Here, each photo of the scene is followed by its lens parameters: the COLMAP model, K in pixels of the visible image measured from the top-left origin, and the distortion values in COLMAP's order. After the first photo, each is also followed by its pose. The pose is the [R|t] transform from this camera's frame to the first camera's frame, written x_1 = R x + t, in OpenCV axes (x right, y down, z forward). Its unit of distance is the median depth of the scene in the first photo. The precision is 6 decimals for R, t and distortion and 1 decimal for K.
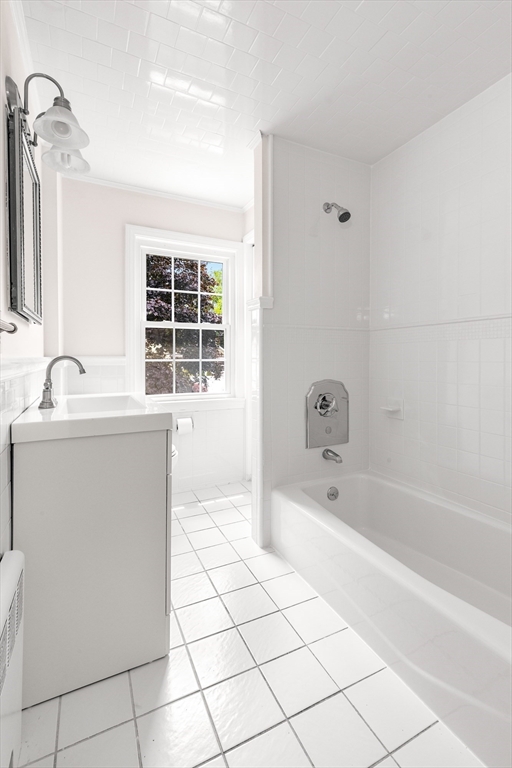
lens RADIAL K [[350.6, 0, 261.6], [0, 350.6, 363.0], [0, 0, 1]] dist [0.003537, -0.002181]
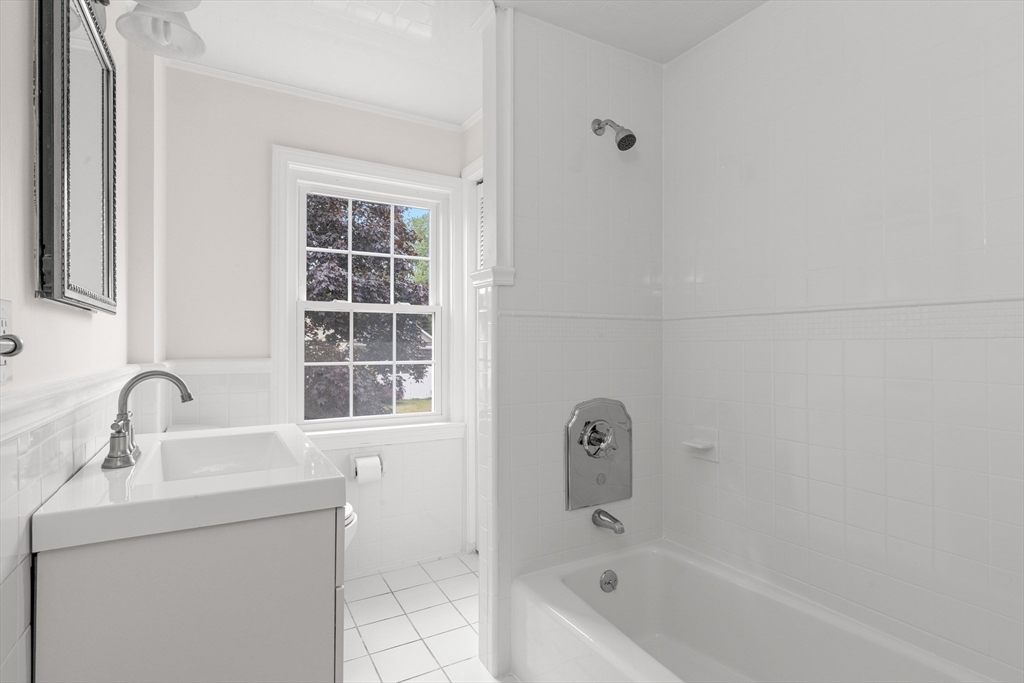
lens RADIAL K [[505.2, 0, 515.1], [0, 505.2, 344.2], [0, 0, 1]] dist [-0.000389, -0.000233]
pose [[0.997831, 0.000455, 0.065829, -0.023069], [0.000334, 0.999928, -0.011973, -0.039683], [-0.065830, 0.011969, 0.997759, 0.106034]]
